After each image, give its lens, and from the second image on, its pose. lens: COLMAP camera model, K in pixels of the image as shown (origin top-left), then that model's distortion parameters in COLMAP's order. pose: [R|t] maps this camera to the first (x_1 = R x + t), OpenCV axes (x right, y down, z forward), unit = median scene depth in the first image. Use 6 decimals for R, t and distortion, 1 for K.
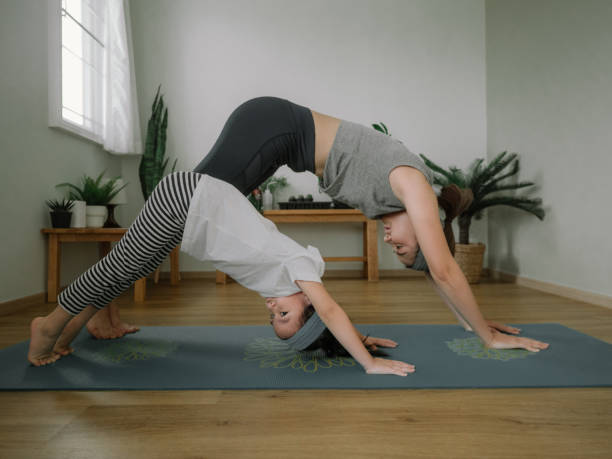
lens RADIAL K [[455.5, 0, 307.7], [0, 455.5, 231.8], [0, 0, 1]] dist [0.005243, 0.001827]
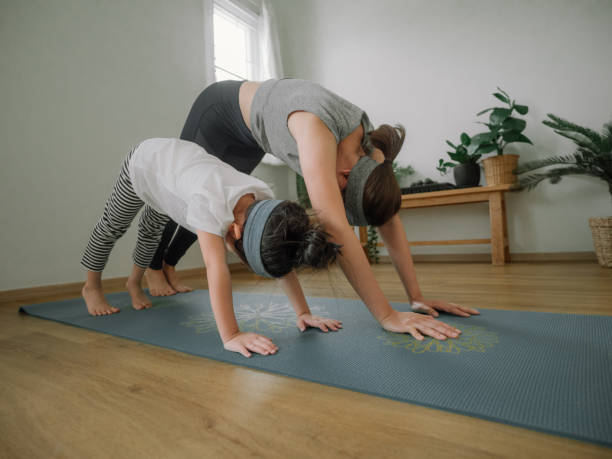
lens RADIAL K [[368.9, 0, 306.4], [0, 368.9, 226.9], [0, 0, 1]] dist [-0.017343, 0.001056]
pose [[0.811894, -0.046862, -0.581921, 0.276528], [0.036254, 0.998896, -0.029860, 0.044030], [0.582679, 0.003146, 0.812697, 0.195329]]
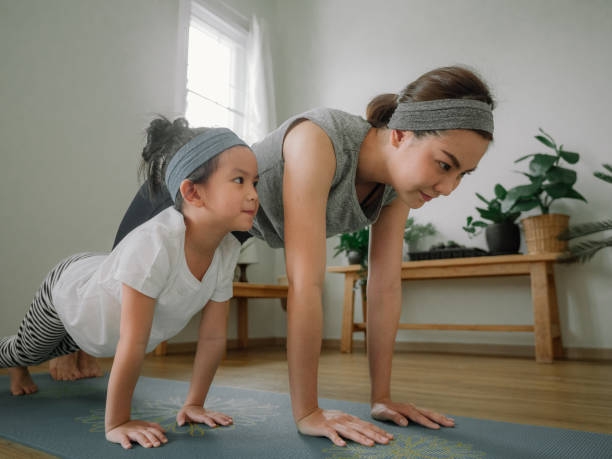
lens RADIAL K [[492.5, 0, 306.6], [0, 492.5, 228.2], [0, 0, 1]] dist [0.016191, 0.002139]
pose [[0.803653, -0.092660, -0.587840, 0.323791], [-0.010149, 0.985526, -0.169222, 0.044700], [0.595012, 0.141962, 0.791080, 0.208808]]
